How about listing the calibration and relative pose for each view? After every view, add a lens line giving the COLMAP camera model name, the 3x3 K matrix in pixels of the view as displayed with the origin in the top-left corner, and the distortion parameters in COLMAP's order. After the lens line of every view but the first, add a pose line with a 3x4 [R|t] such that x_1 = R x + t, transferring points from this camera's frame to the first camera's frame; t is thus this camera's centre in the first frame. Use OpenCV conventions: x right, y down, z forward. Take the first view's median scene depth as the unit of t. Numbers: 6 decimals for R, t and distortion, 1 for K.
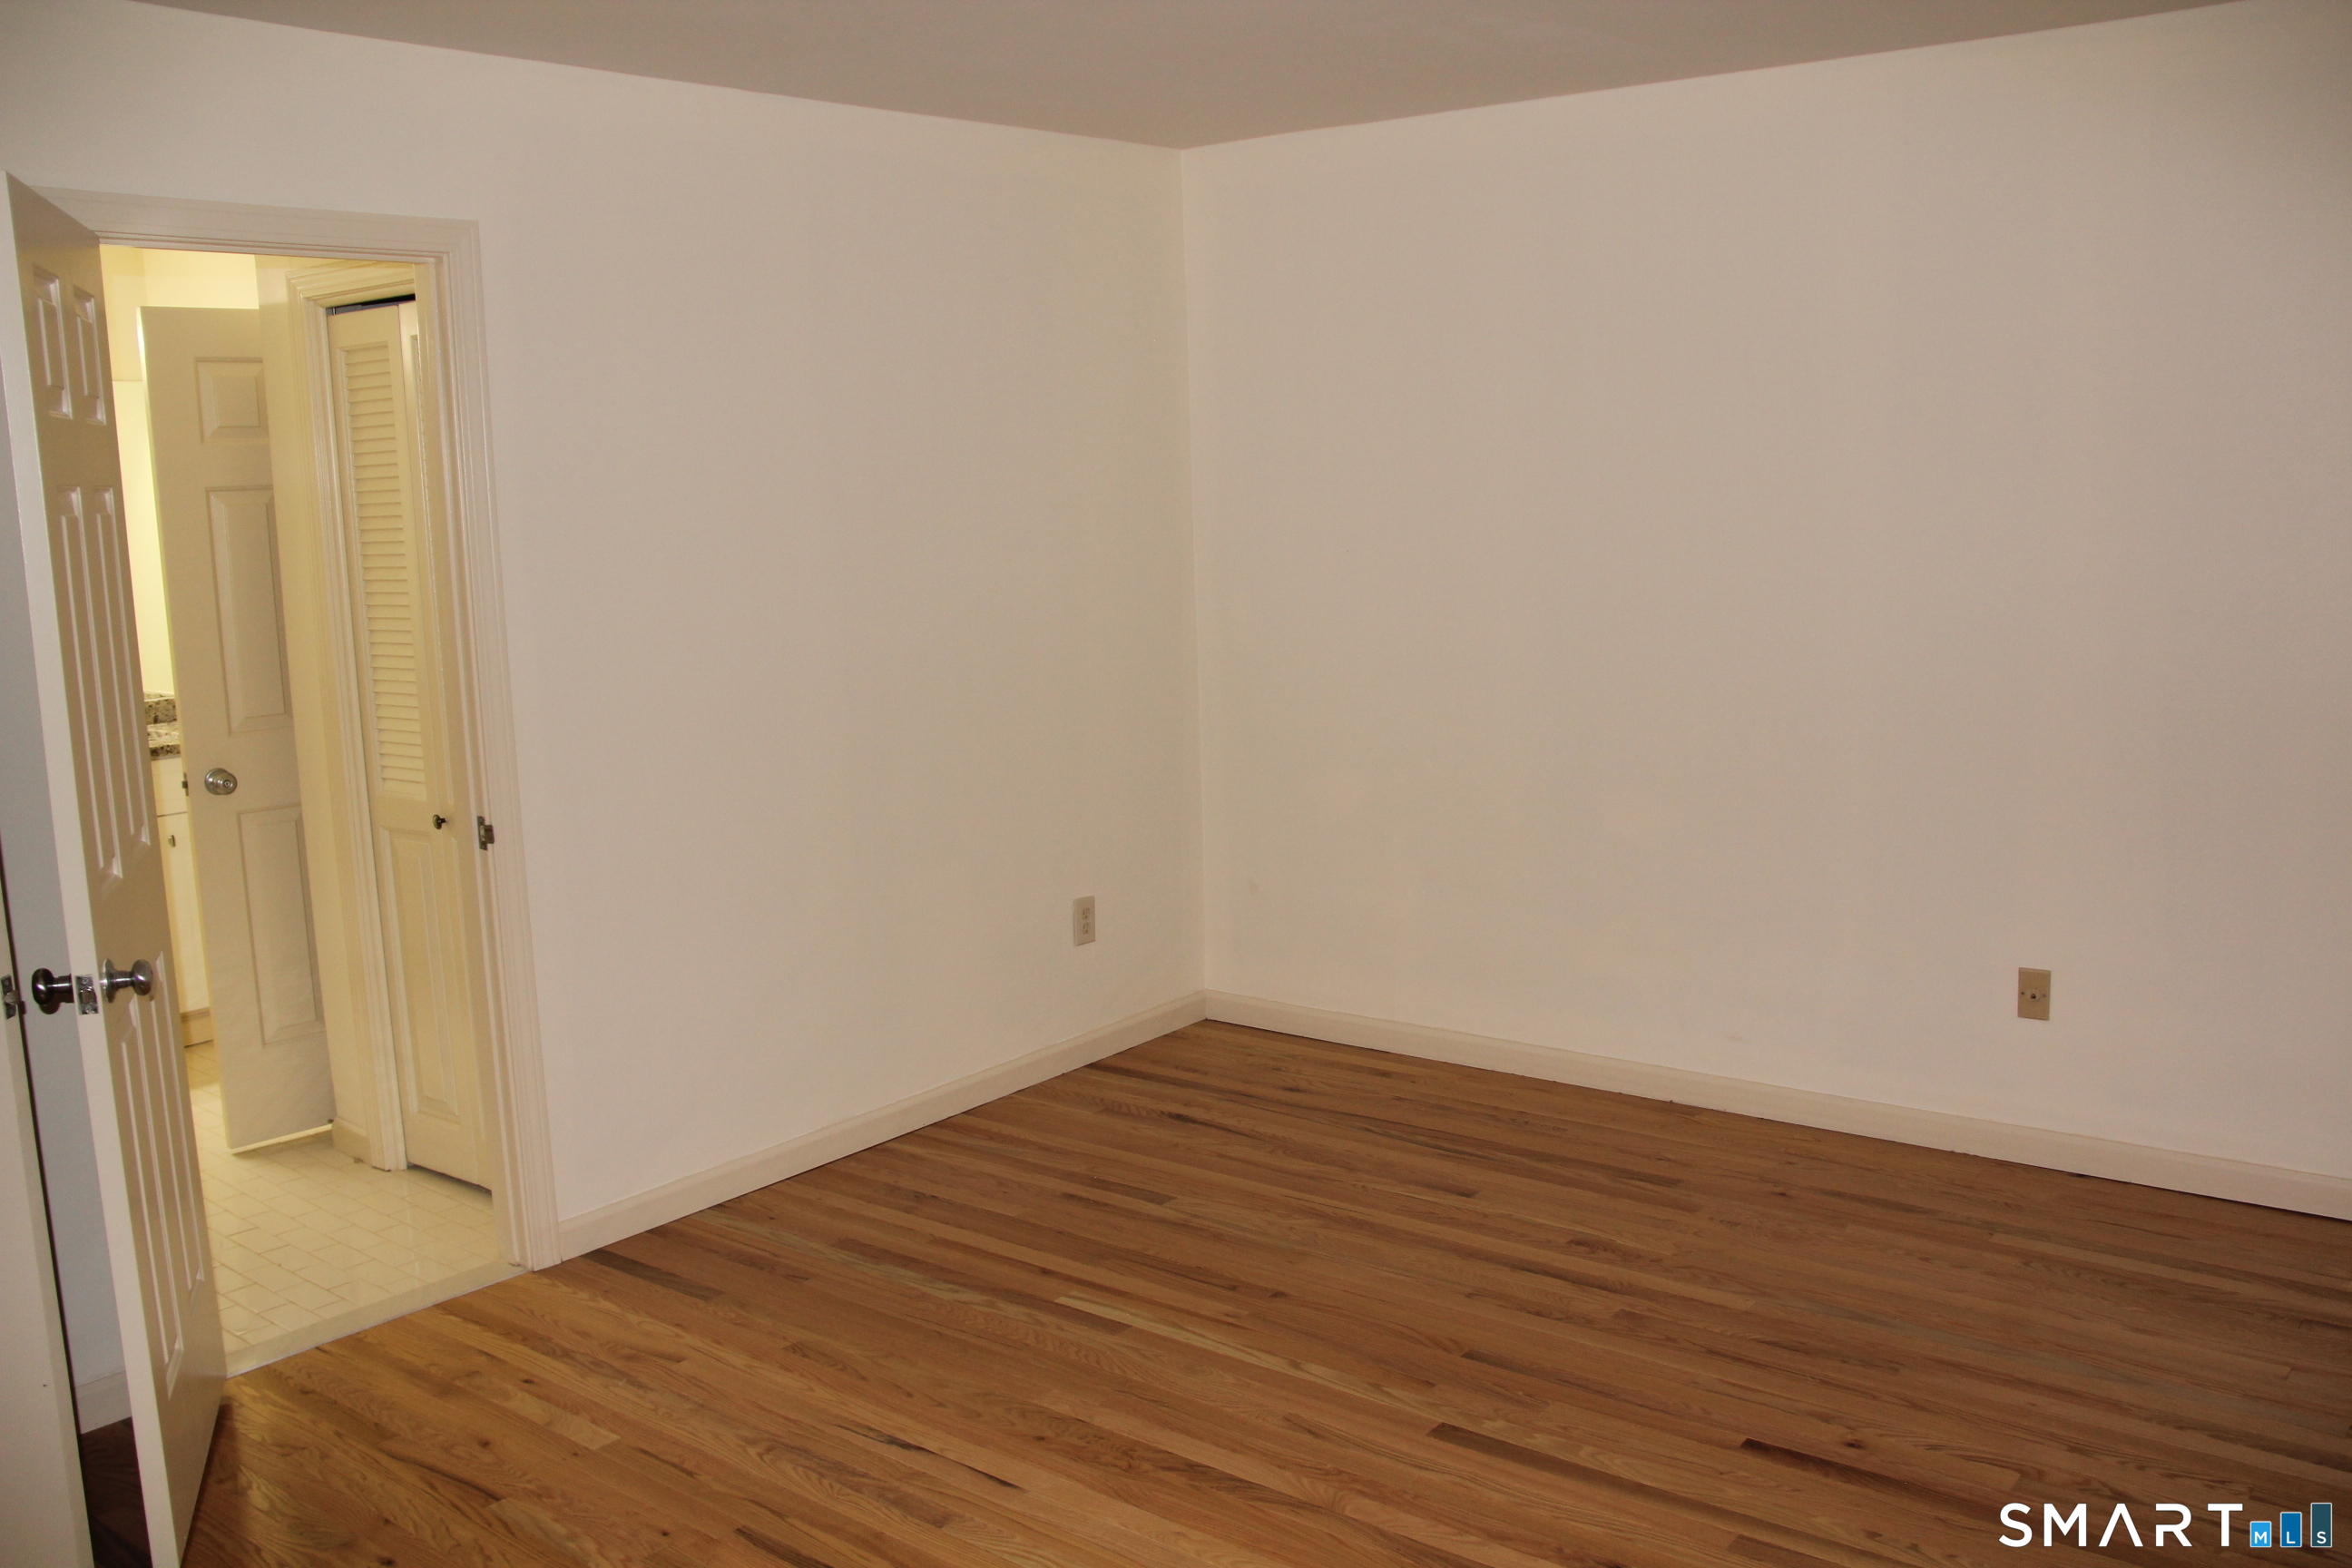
lens RADIAL K [[1983.4, 0, 1178.8], [0, 1983.4, 781.5], [0, 0, 1]] dist [-0.186173, 0.153885]
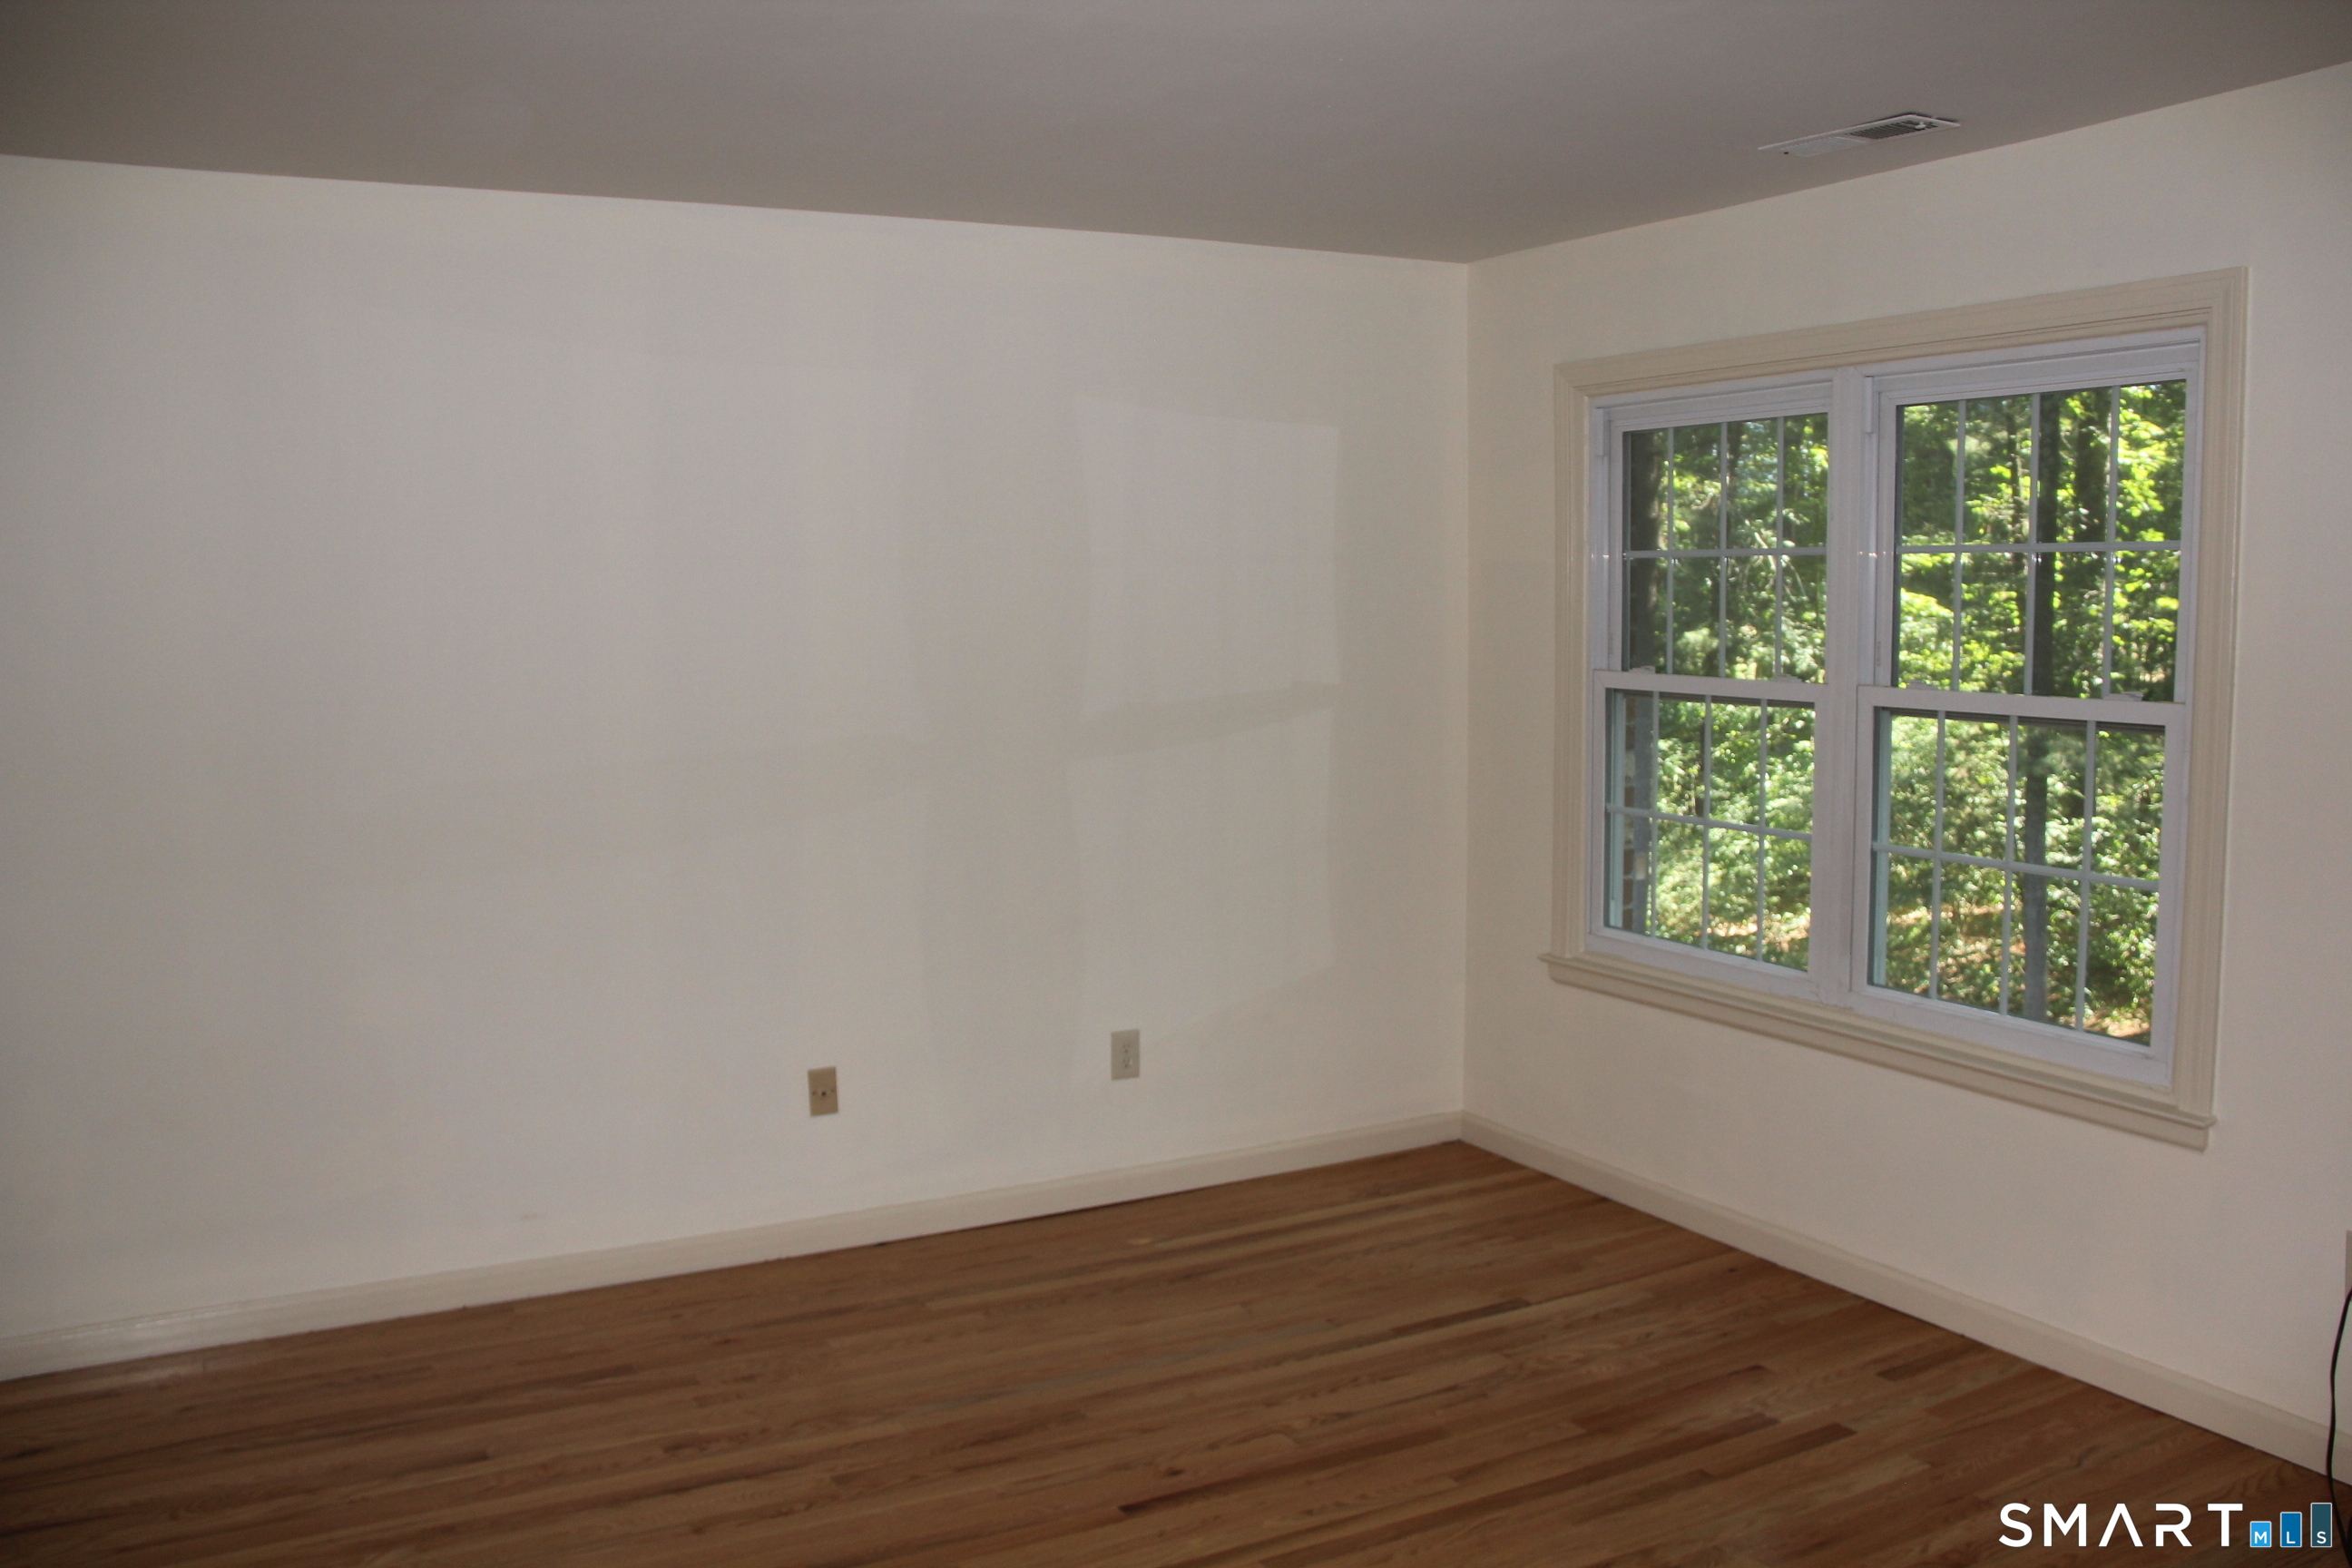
lens RADIAL K [[1983.4, 0, 1177.3], [0, 1983.4, 788.1], [0, 0, 1]] dist [-0.186173, 0.153885]
pose [[0.385702, -0.069763, 0.919982, -0.502714], [0.140024, 0.990013, 0.016369, -0.050210], [-0.911936, 0.122506, 0.391619, 0.386289]]
